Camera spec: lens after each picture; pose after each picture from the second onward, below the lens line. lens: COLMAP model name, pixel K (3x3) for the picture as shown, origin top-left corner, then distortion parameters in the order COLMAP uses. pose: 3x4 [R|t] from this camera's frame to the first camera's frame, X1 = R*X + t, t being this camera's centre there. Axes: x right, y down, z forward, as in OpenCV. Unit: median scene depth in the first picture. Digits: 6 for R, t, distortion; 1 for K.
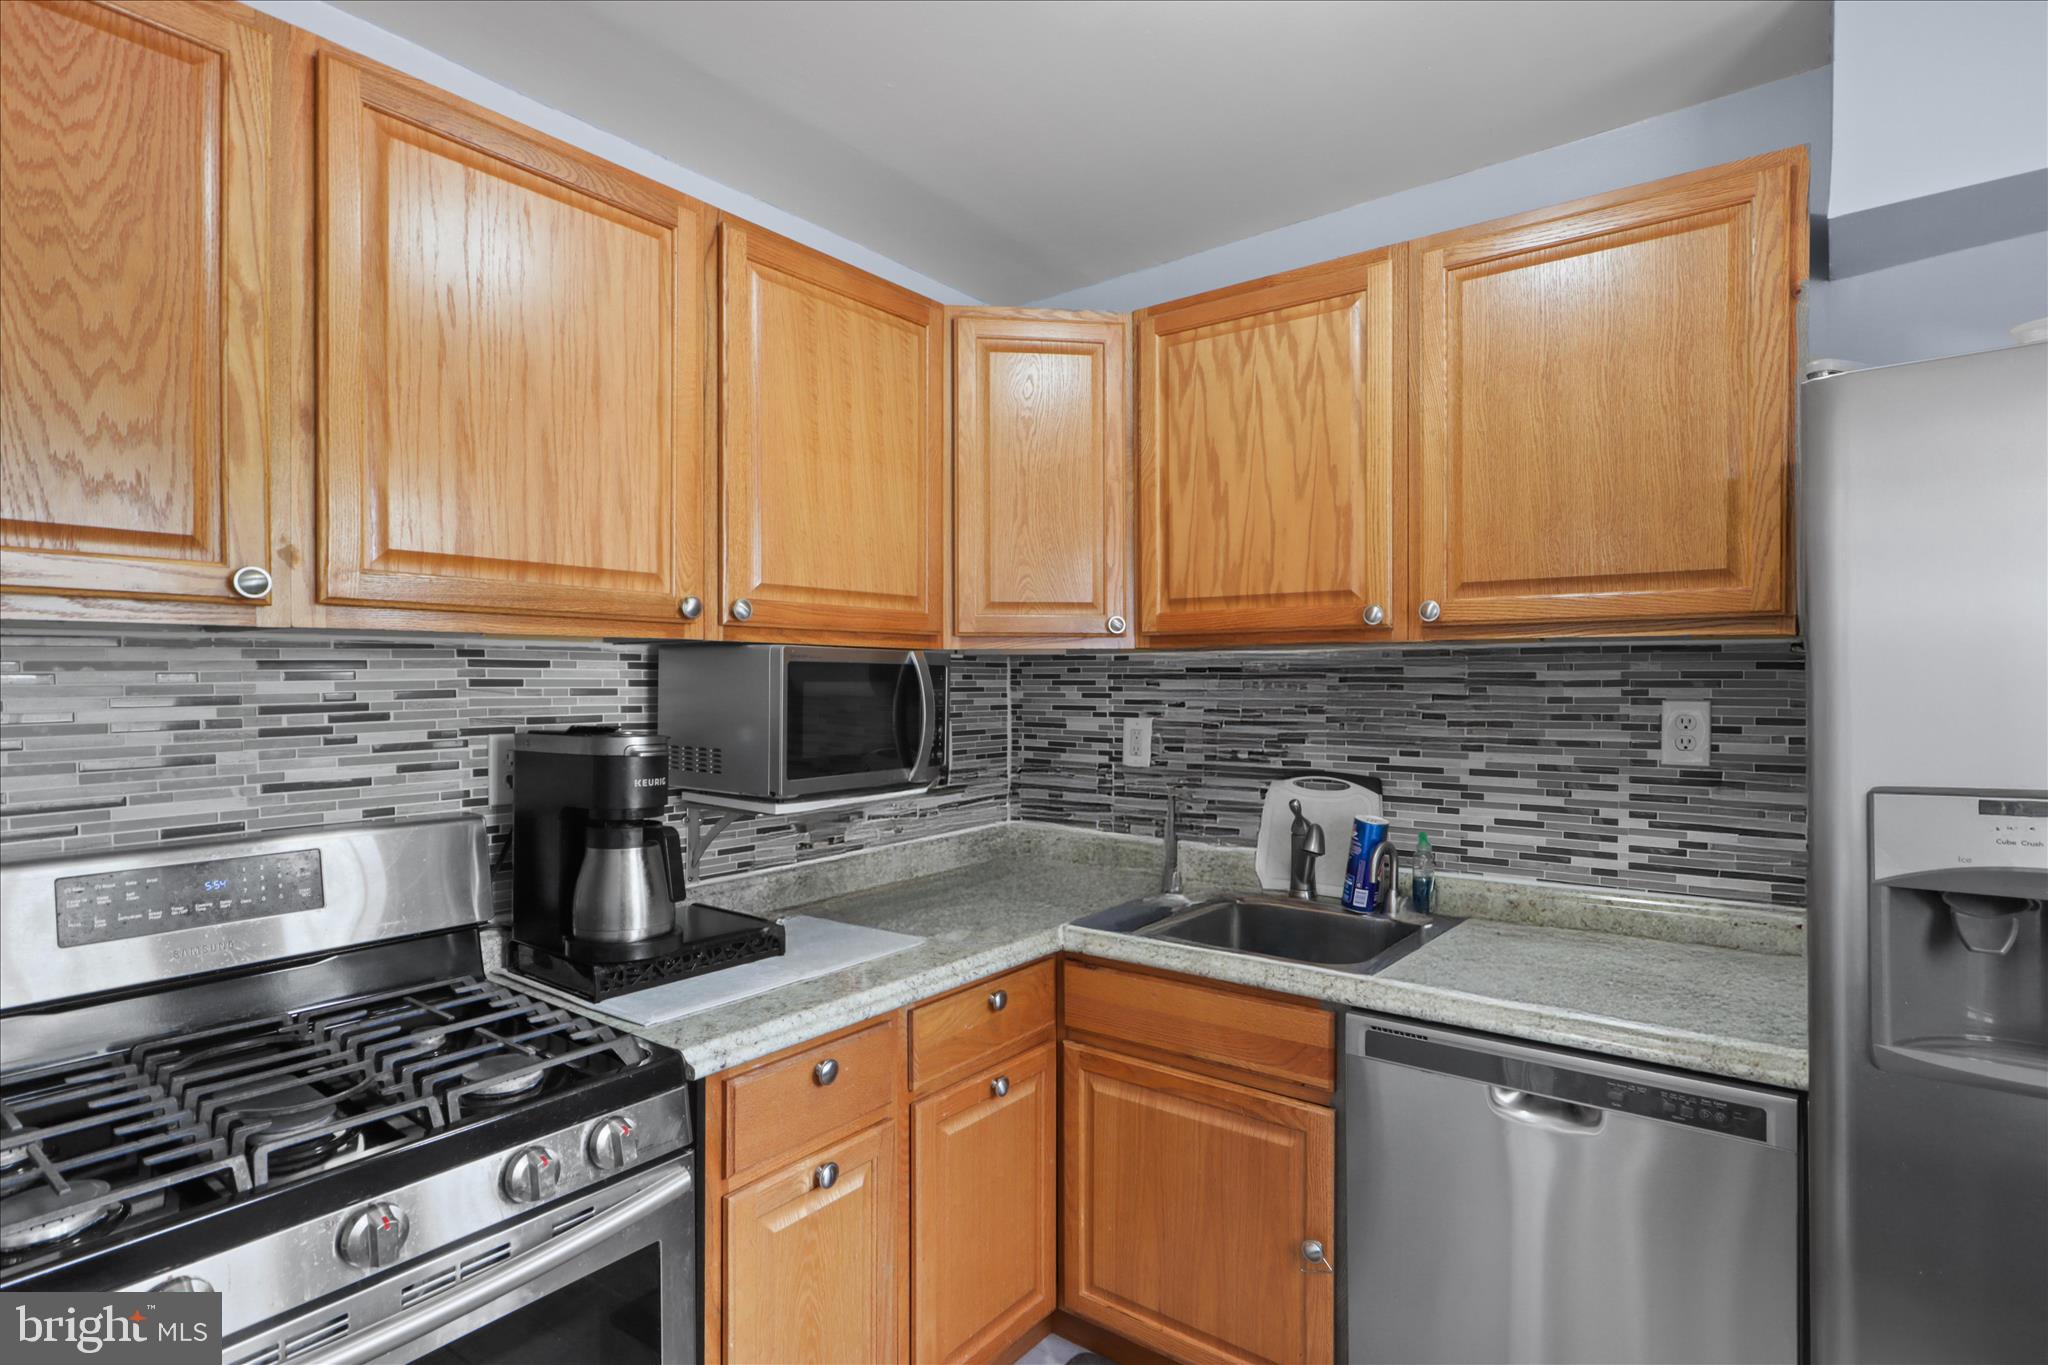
lens RADIAL K [[1014.5, 0, 1033.4], [0, 1014.5, 691.4], [0, 0, 1]] dist [-0.009265, 0.006141]
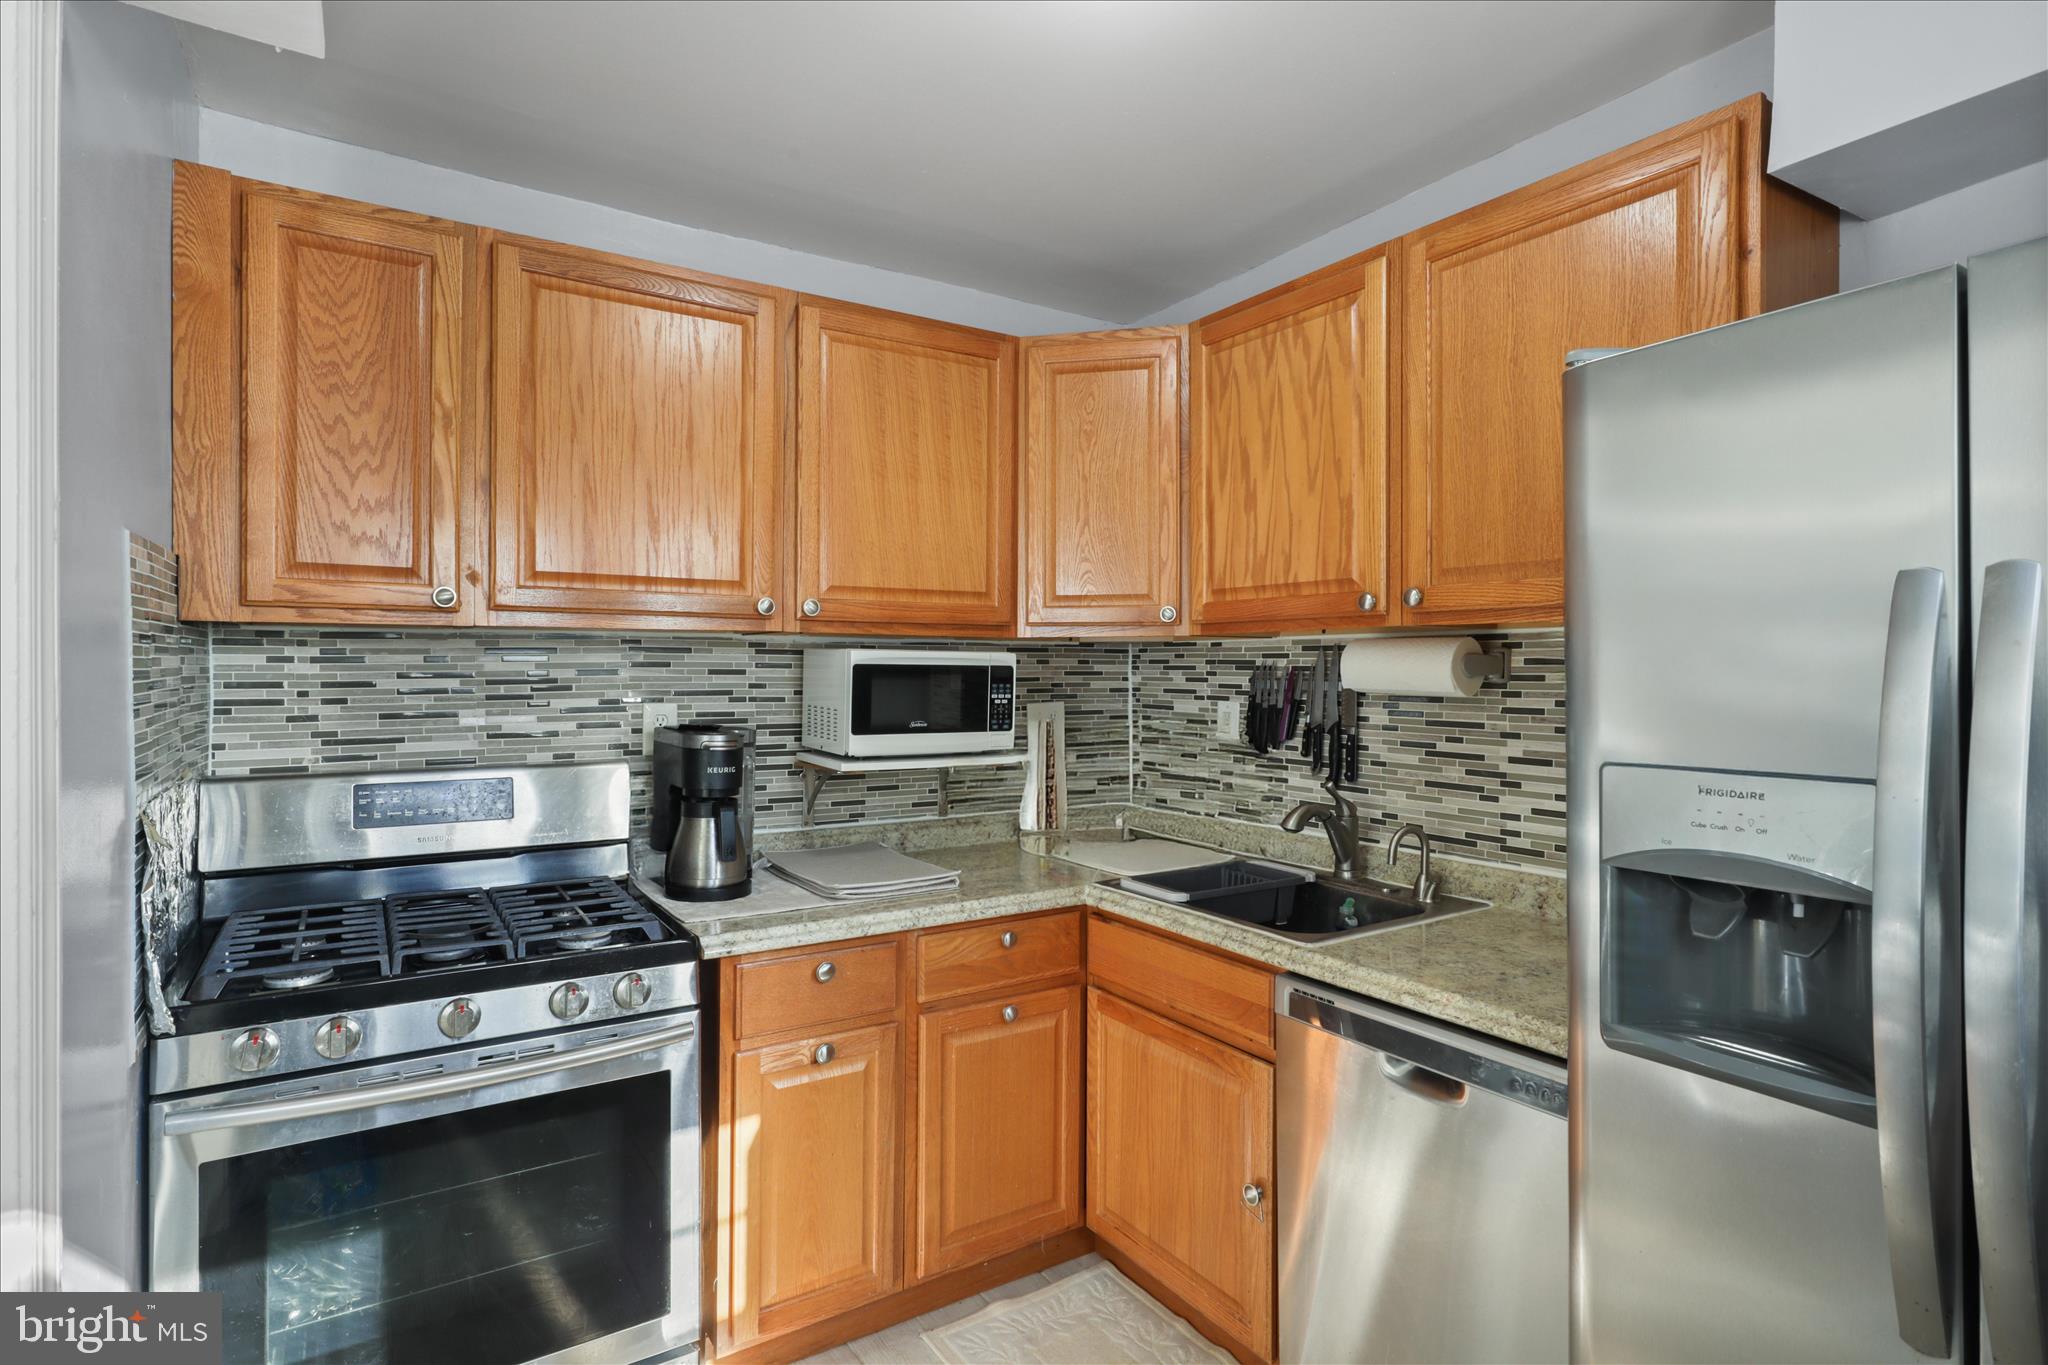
lens RADIAL K [[1014.5, 0, 1022.2], [0, 1014.5, 670.2], [0, 0, 1]] dist [-0.009265, 0.006141]
pose [[0.940752, 0.005195, -0.339056, 0.376273], [-0.008074, 0.999942, -0.007083, 0.004412], [0.339000, 0.009401, 0.940740, -0.093462]]
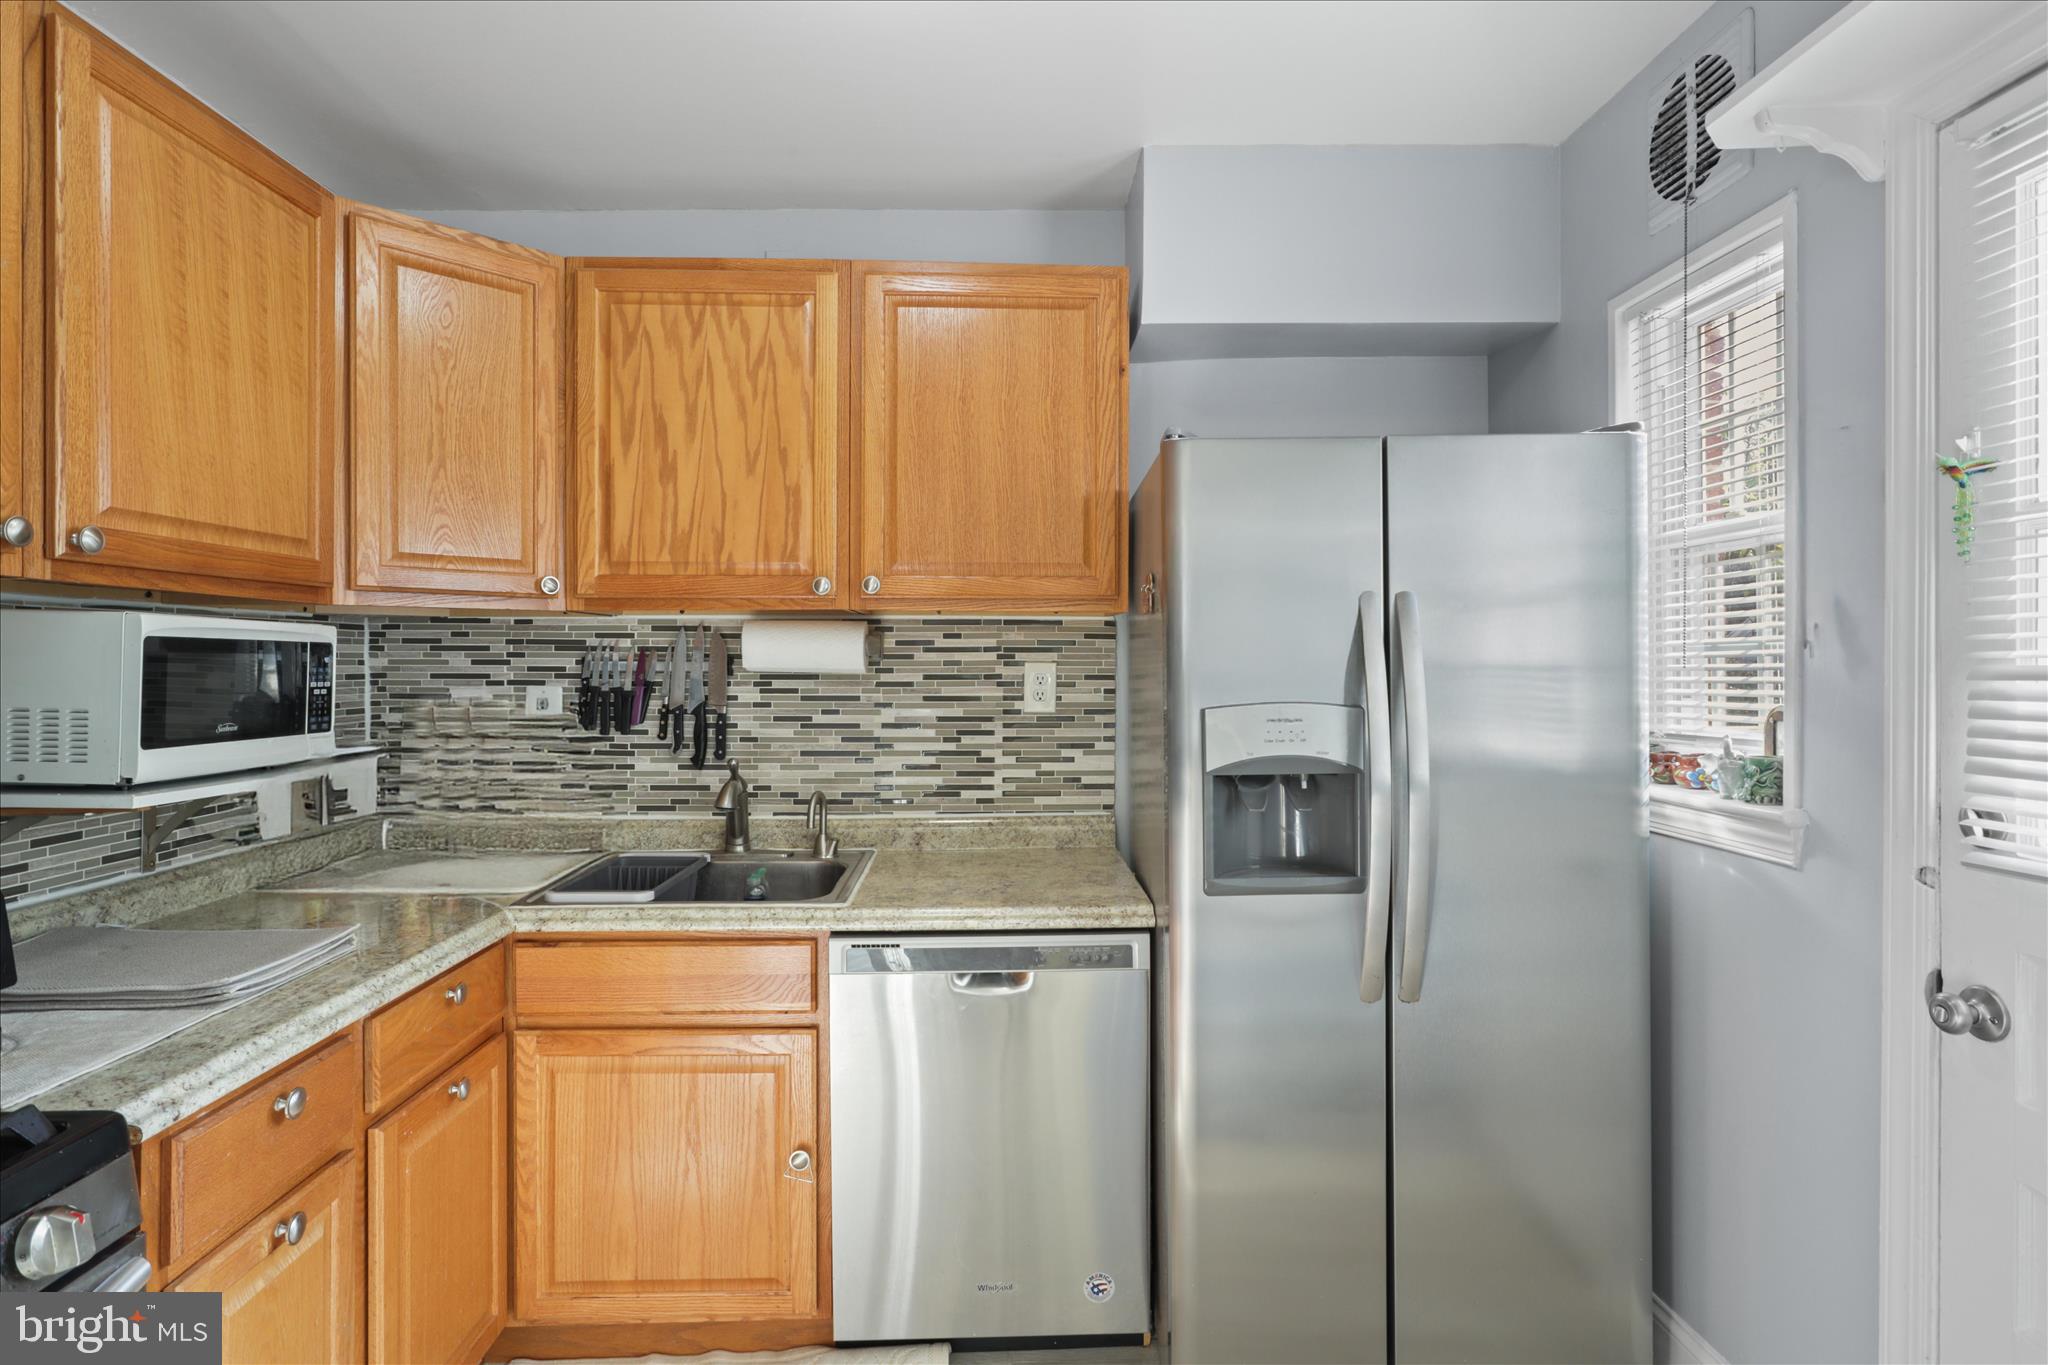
lens RADIAL K [[1034.8, 0, 1014.7], [0, 1034.8, 664.0], [0, 0, 1]] dist [-0.008808, 0.007143]
pose [[0.783069, -0.000131, 0.621935, -0.219767], [0.003699, 0.999983, -0.004446, 0.017085], [-0.621924, 0.005782, 0.783056, -0.026968]]
